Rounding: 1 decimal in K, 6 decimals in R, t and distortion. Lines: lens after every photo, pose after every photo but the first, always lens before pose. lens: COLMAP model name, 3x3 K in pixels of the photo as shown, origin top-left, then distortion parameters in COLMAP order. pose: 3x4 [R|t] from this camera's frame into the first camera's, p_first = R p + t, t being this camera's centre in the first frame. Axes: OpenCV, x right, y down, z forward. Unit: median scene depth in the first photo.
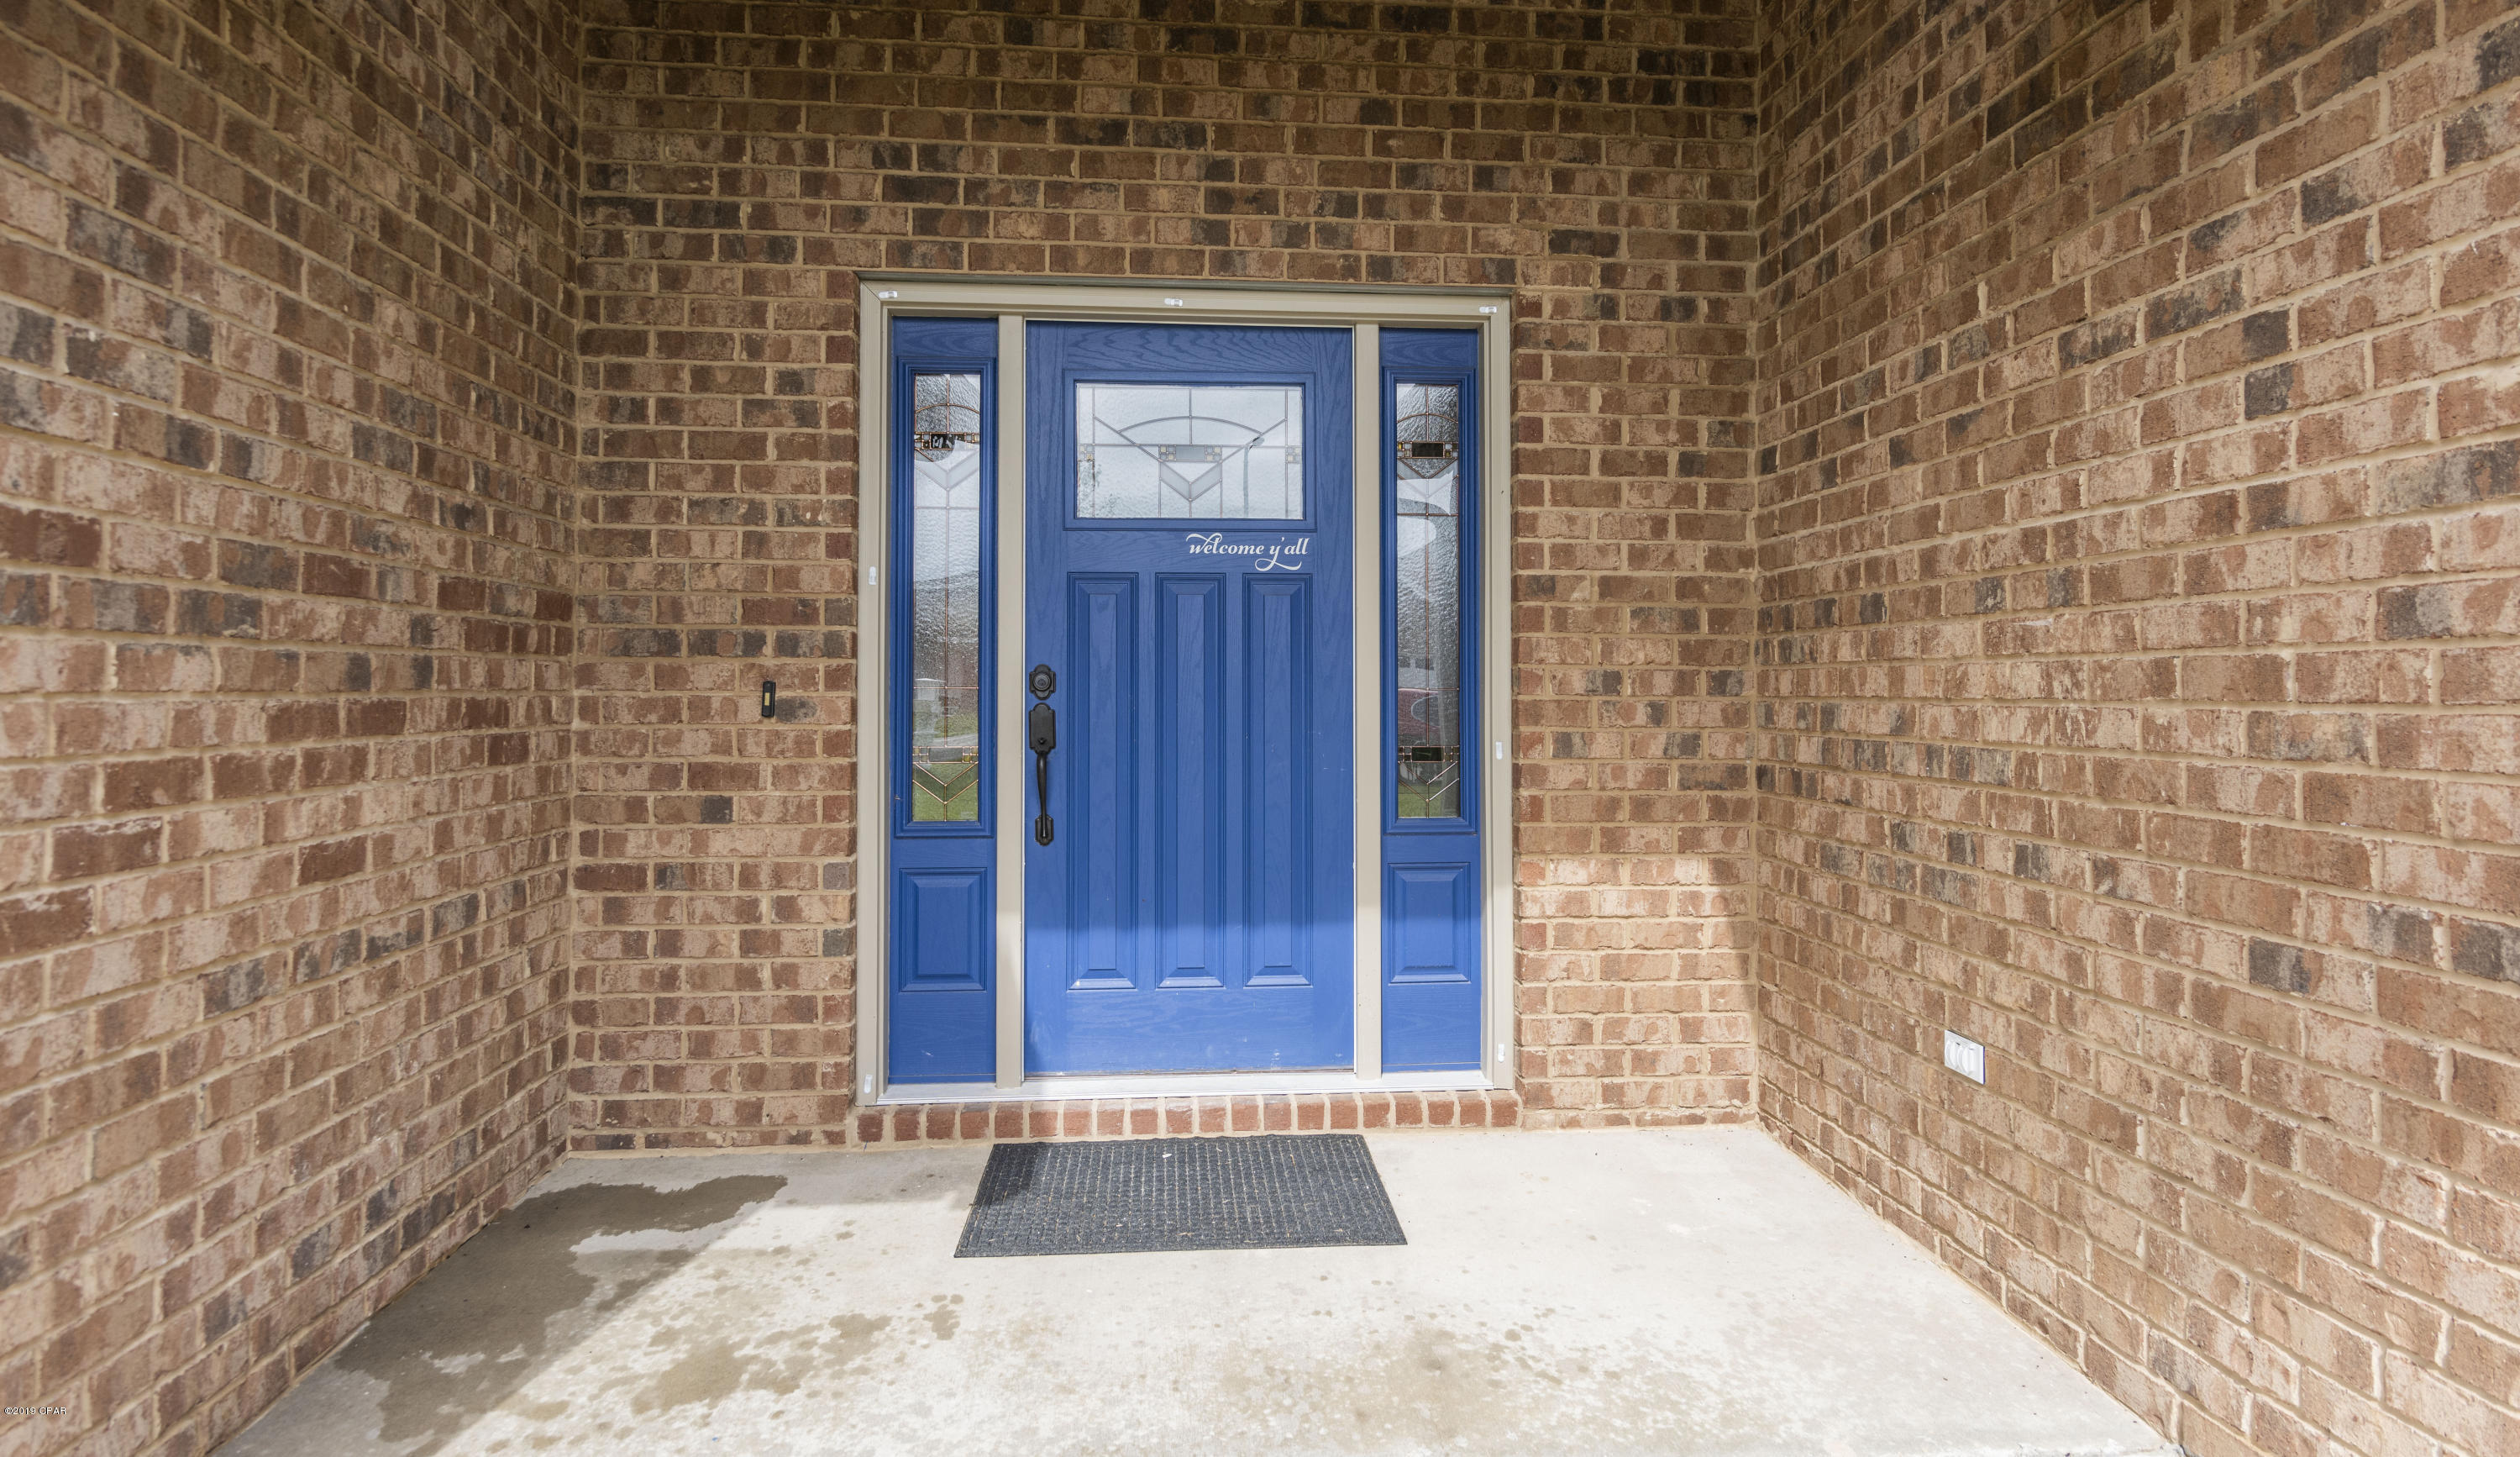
lens RADIAL K [[1310.7, 0, 1263.7], [0, 1310.7, 657.1], [0, 0, 1]] dist [0.003148, 0.000392]
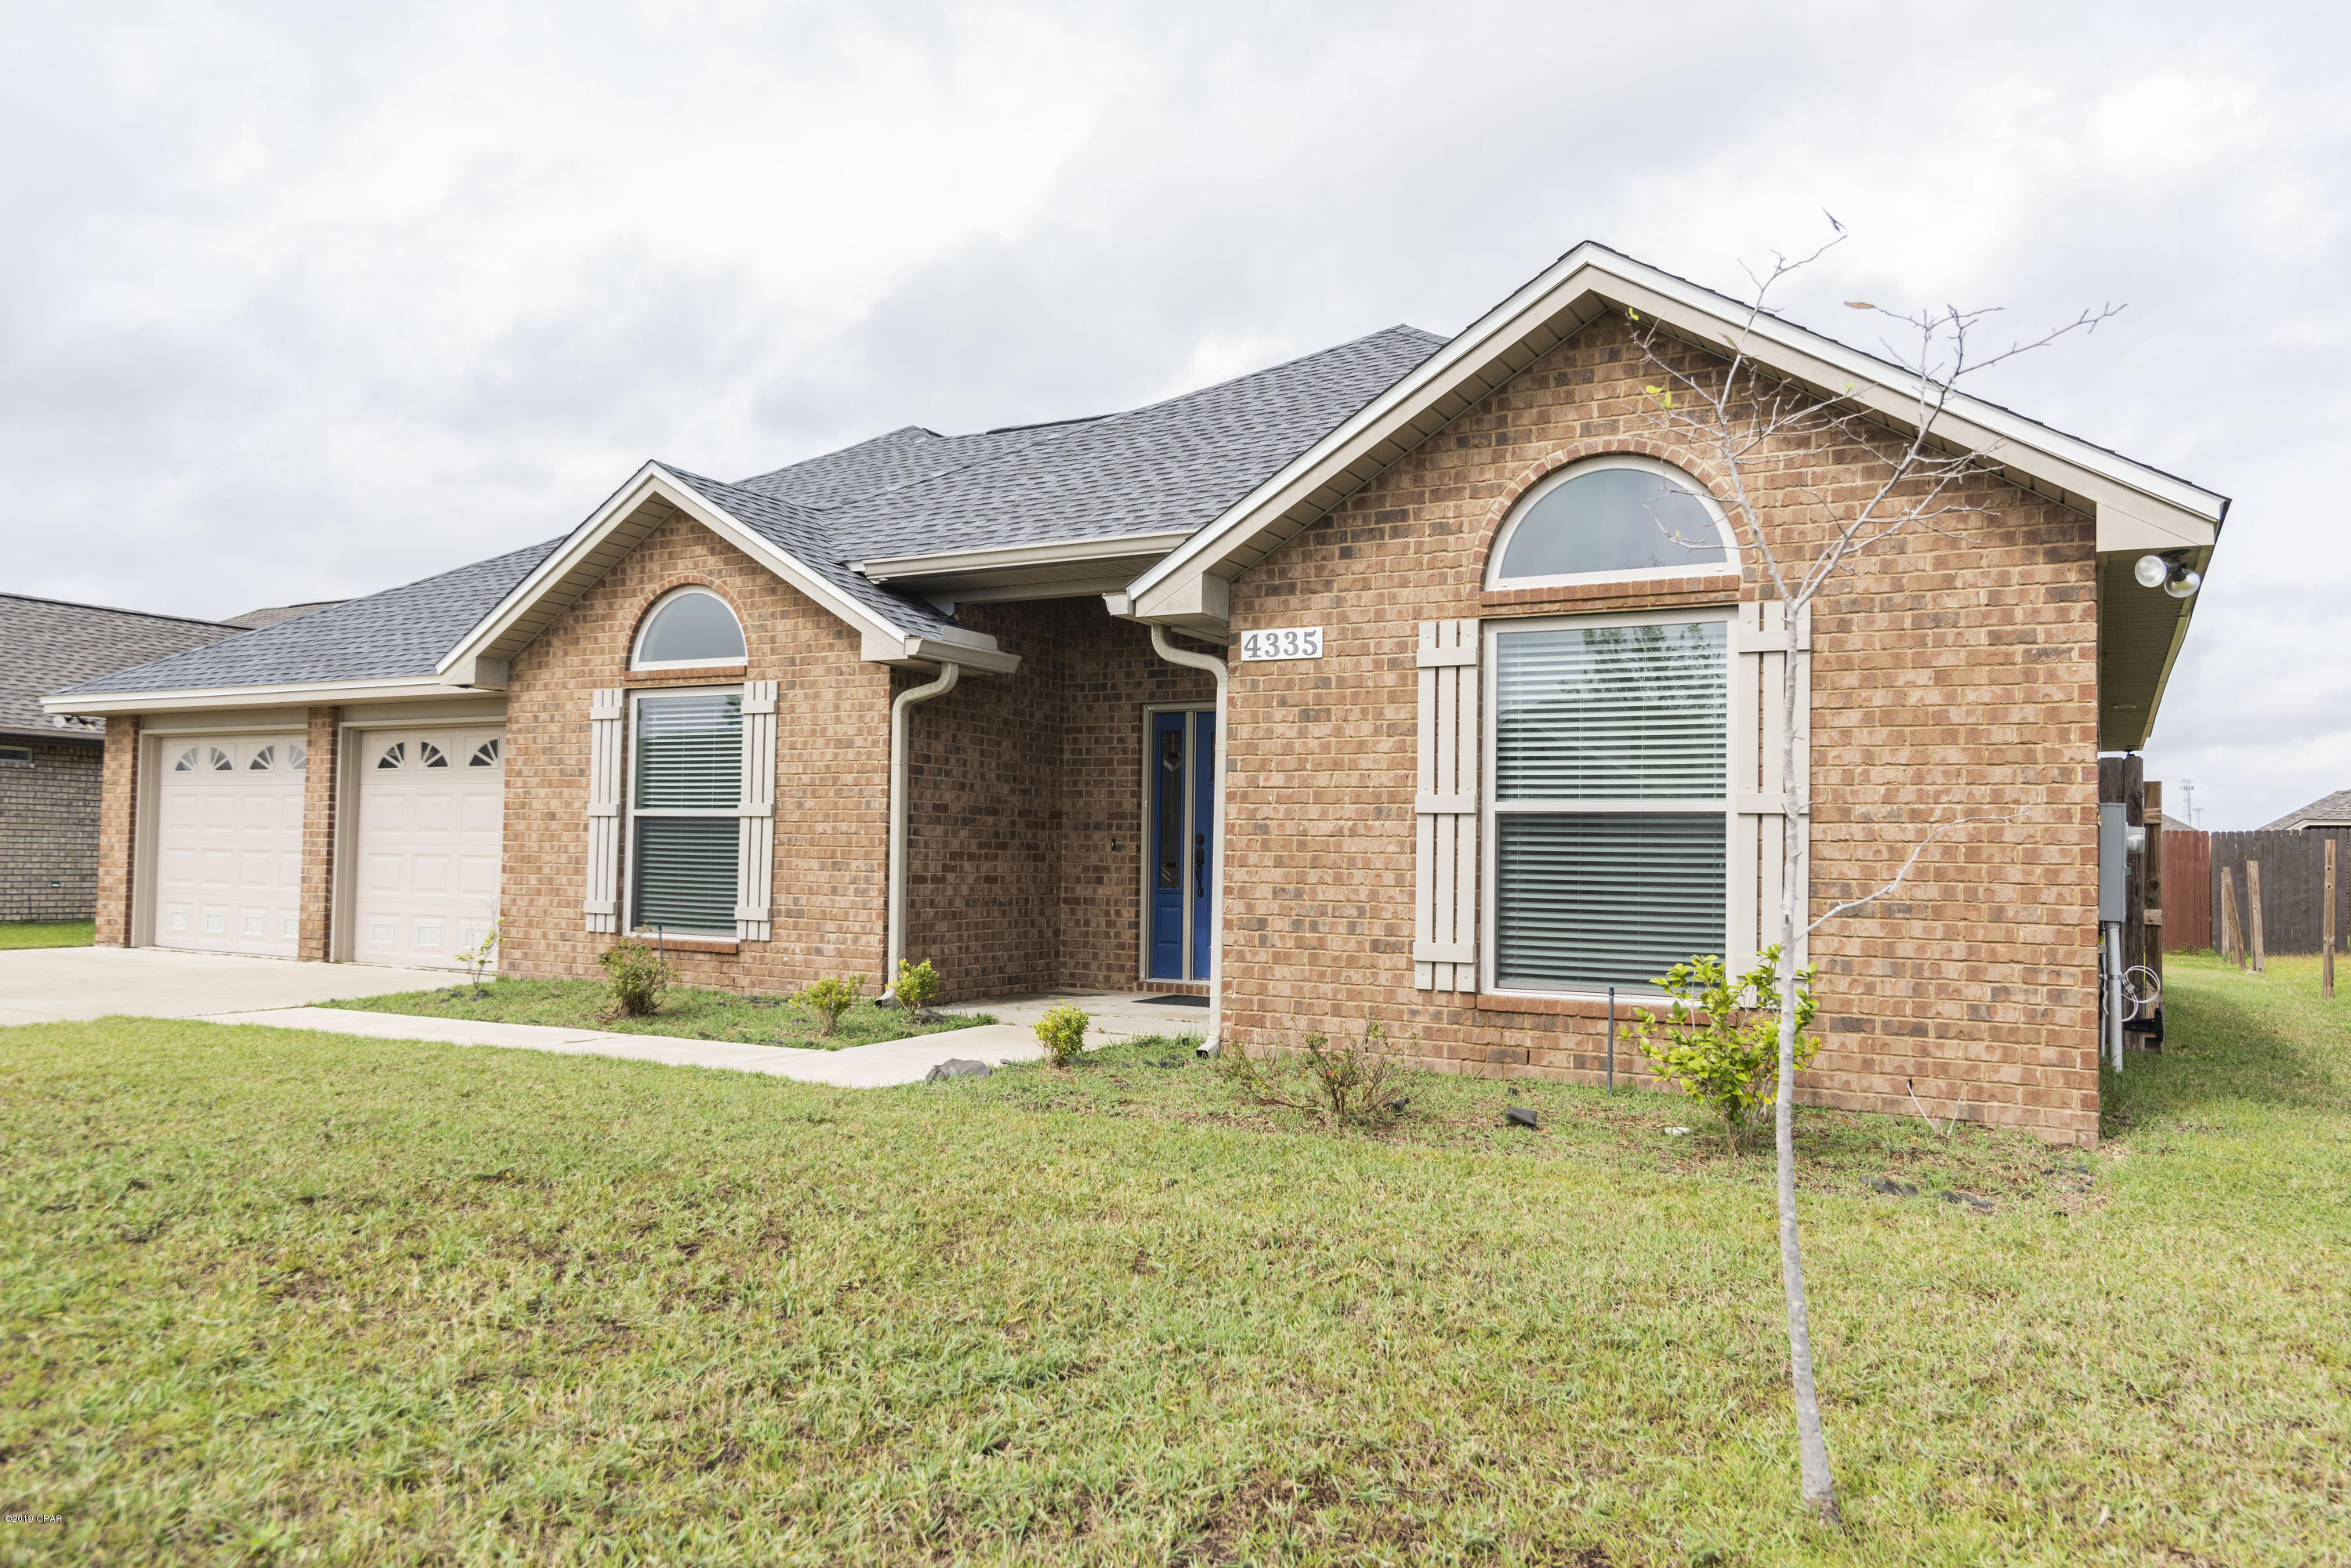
lens RADIAL K [[1628.5, 0, 1175.5], [0, 1628.5, 784.0], [0, 0, 1]] dist [-0.000507, -0.000212]
pose [[0.828360, -0.014420, -0.560011, 1.882833], [-0.003212, 0.999530, -0.030489, 0.006224], [0.560187, 0.027055, 0.827924, -2.082025]]
